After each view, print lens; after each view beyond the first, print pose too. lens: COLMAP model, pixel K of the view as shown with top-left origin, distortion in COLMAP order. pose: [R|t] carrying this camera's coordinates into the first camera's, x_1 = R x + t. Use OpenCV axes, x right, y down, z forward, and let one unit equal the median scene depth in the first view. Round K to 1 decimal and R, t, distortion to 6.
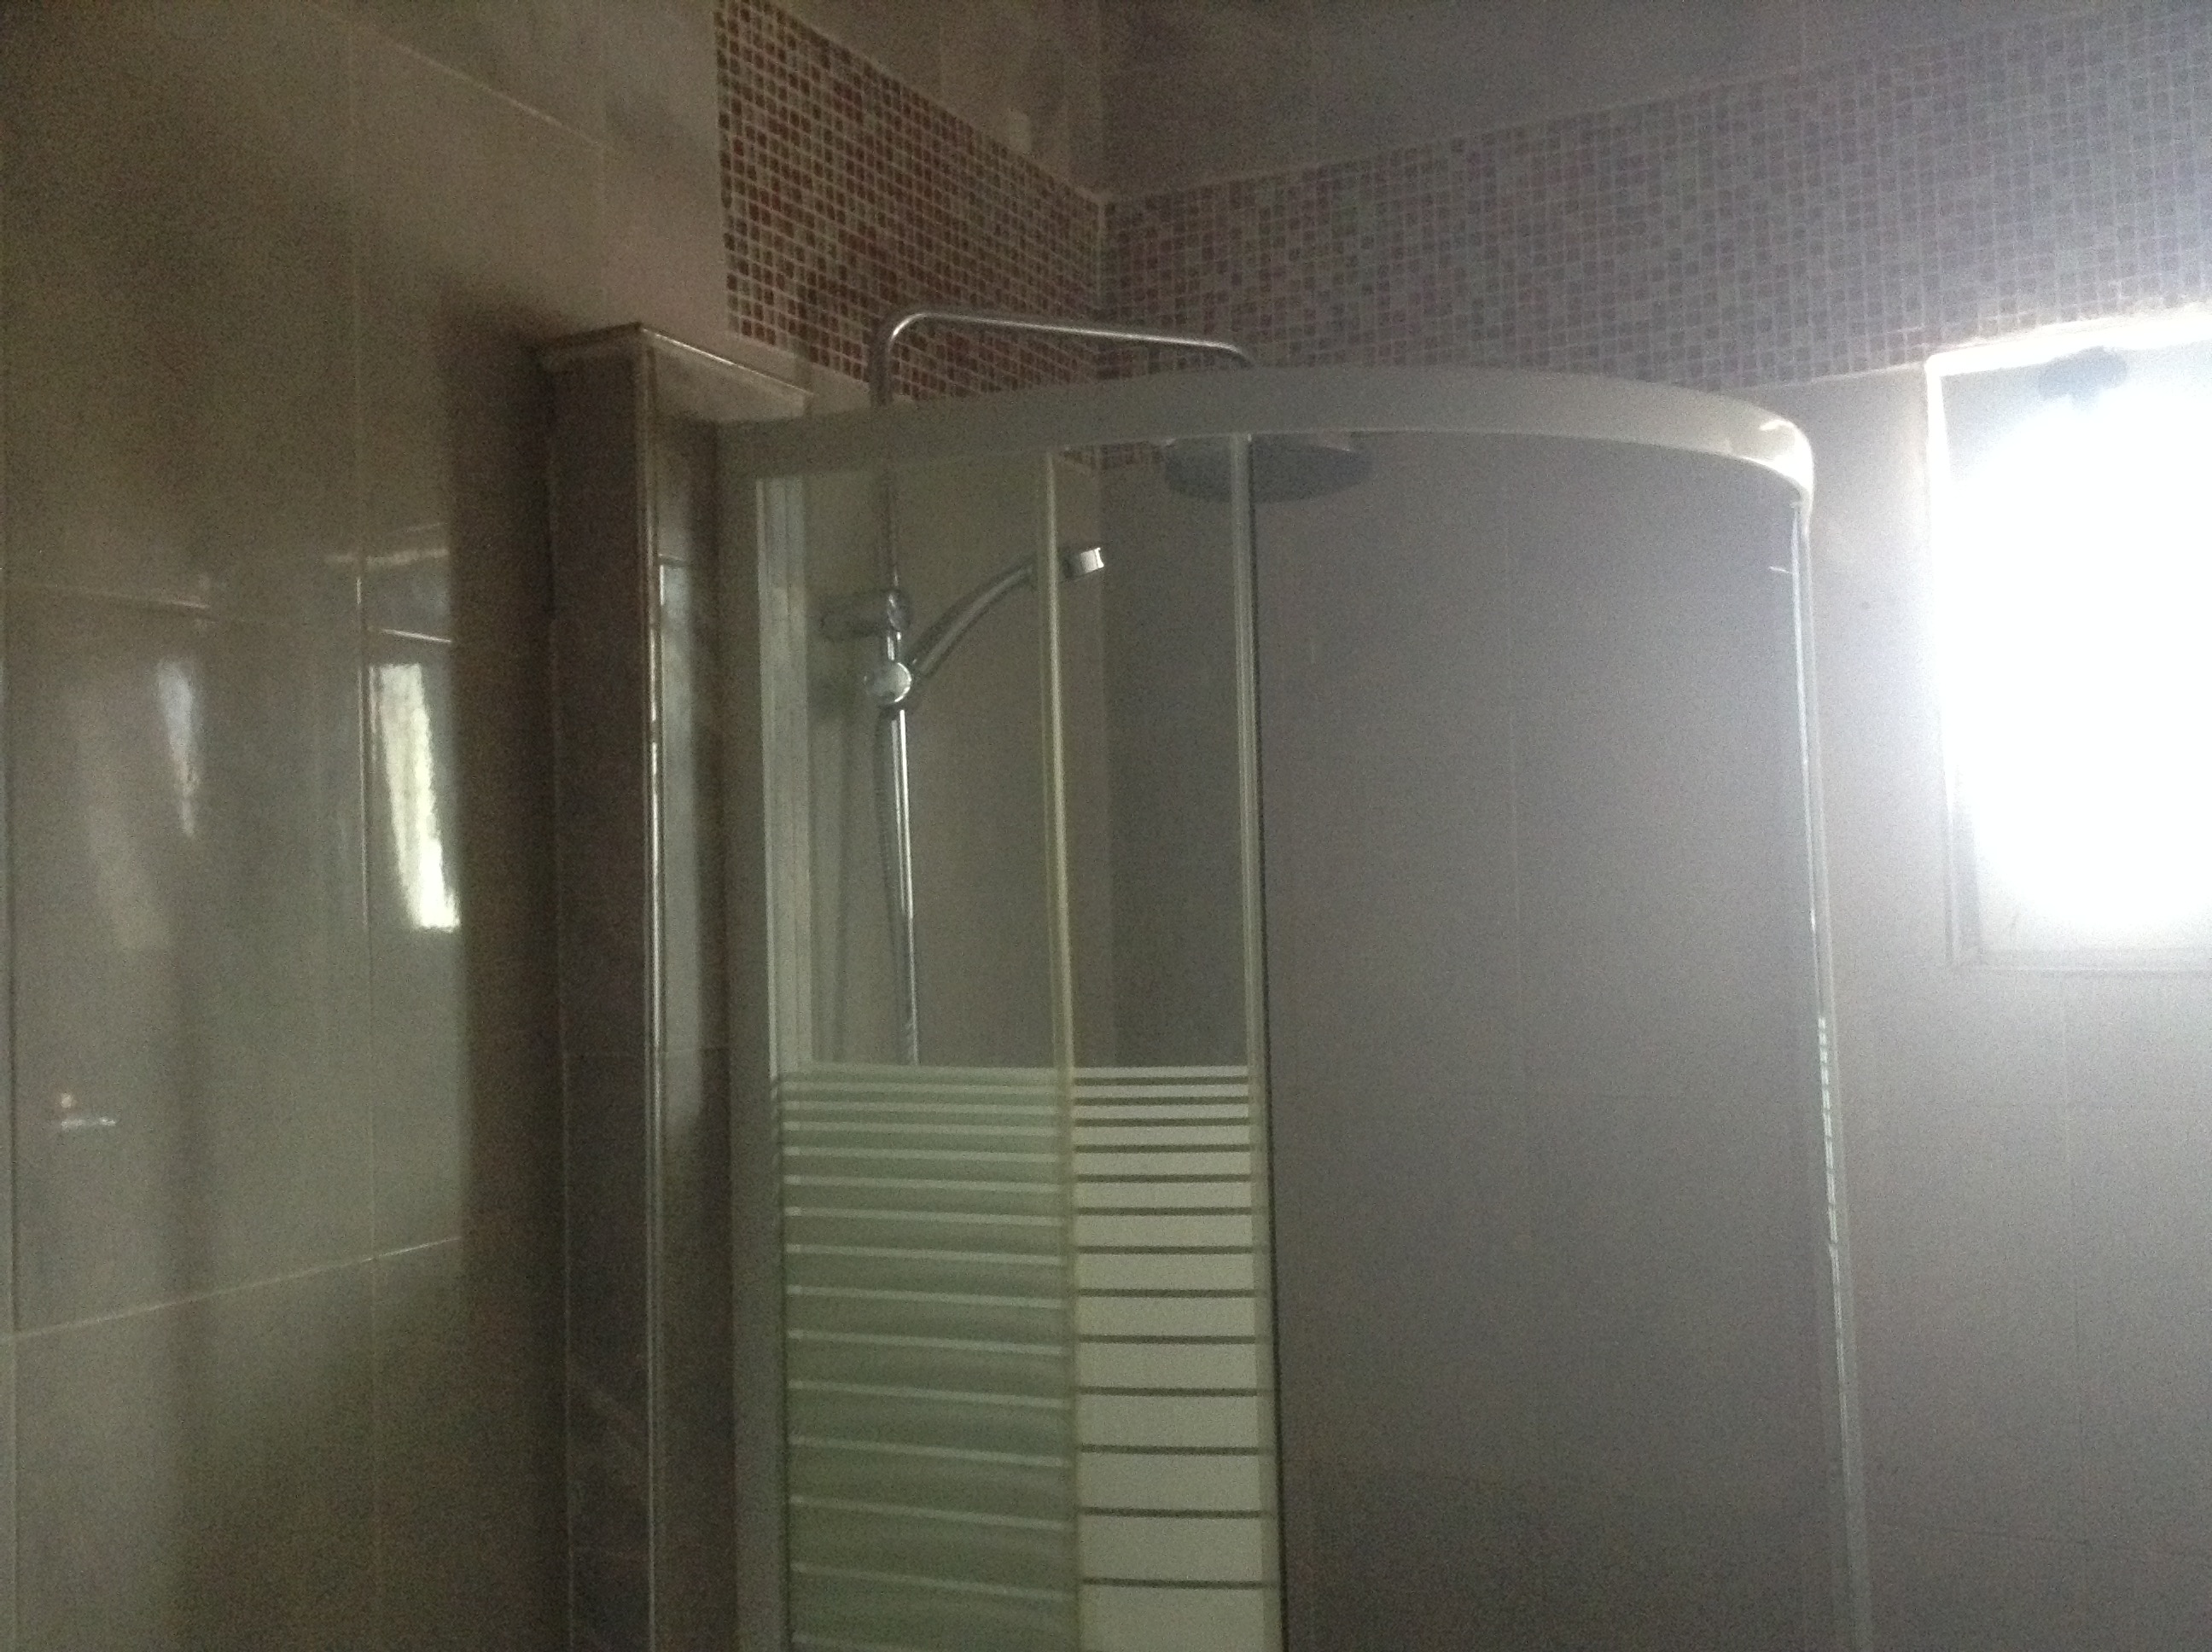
lens RADIAL K [[1984.1, 0, 1106.0], [0, 1984.1, 826.0], [0, 0, 1]] dist [0.092795, -0.188913]
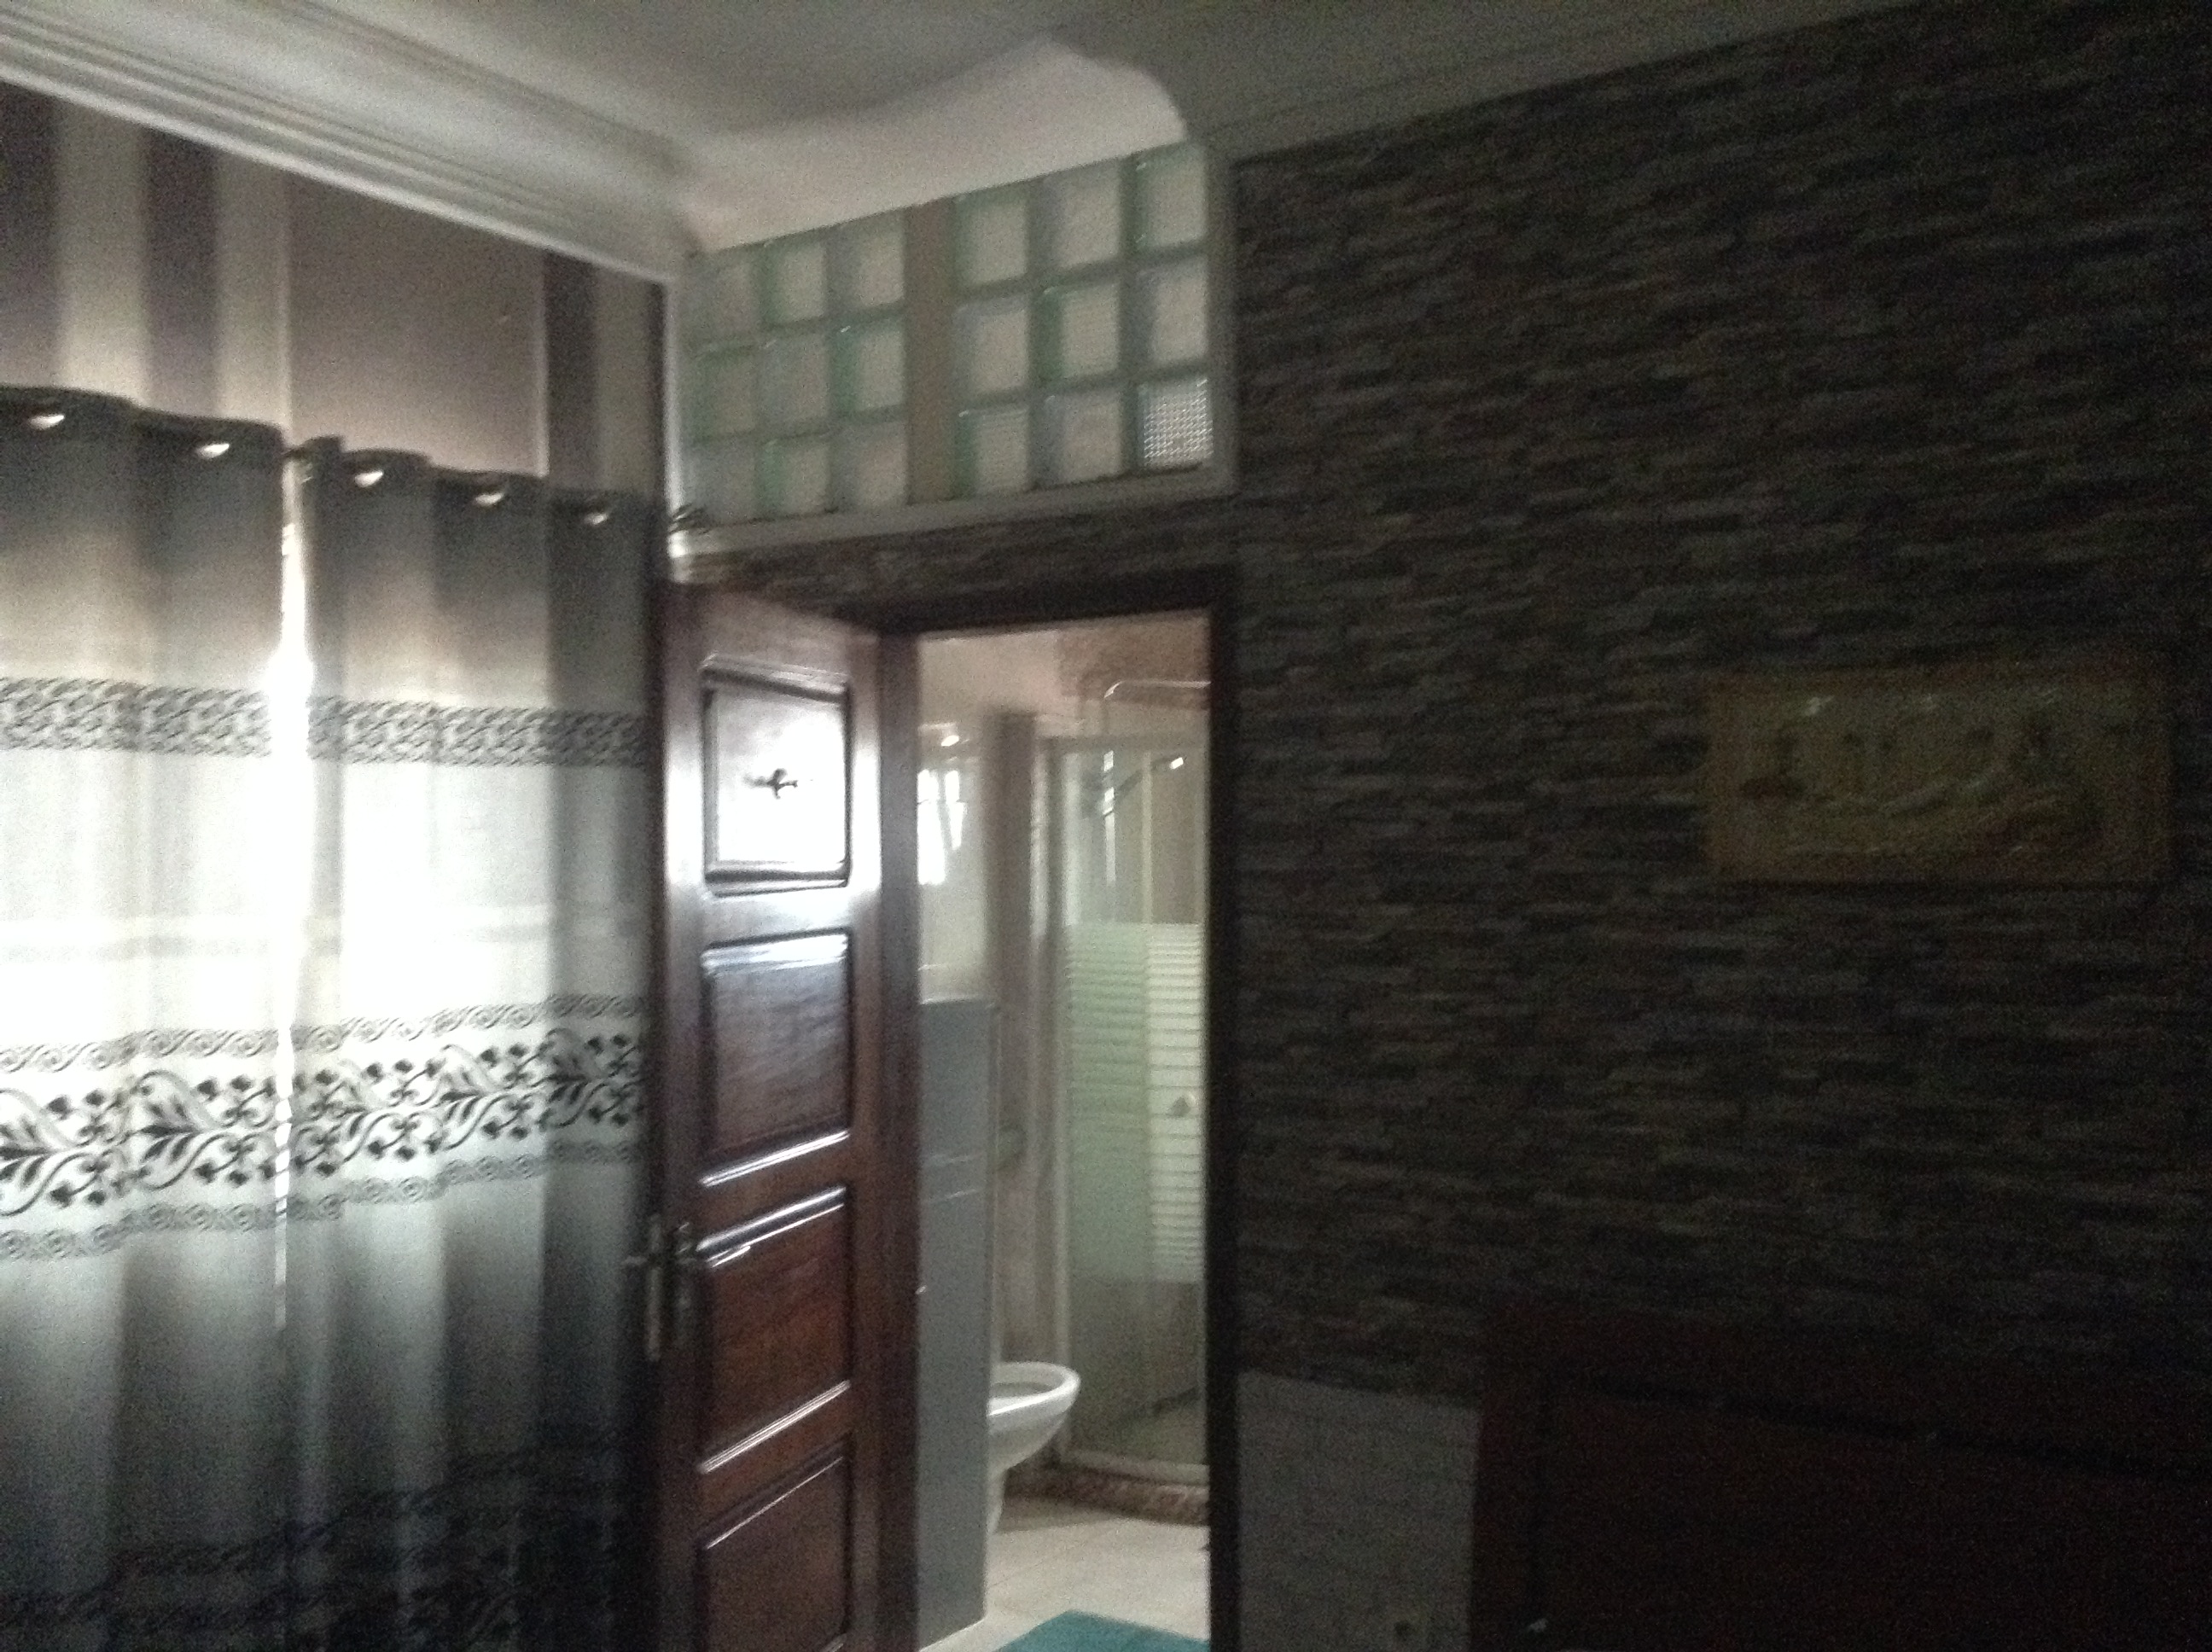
lens RADIAL K [[1984.1, 0, 1106.0], [0, 1984.1, 826.0], [0, 0, 1]] dist [0.092795, -0.188913]
pose [[0.986298, 0.016809, -0.164117, 0.461260], [-0.015010, 0.999813, 0.012201, -0.091209], [0.164292, -0.009571, 0.986365, -2.375869]]
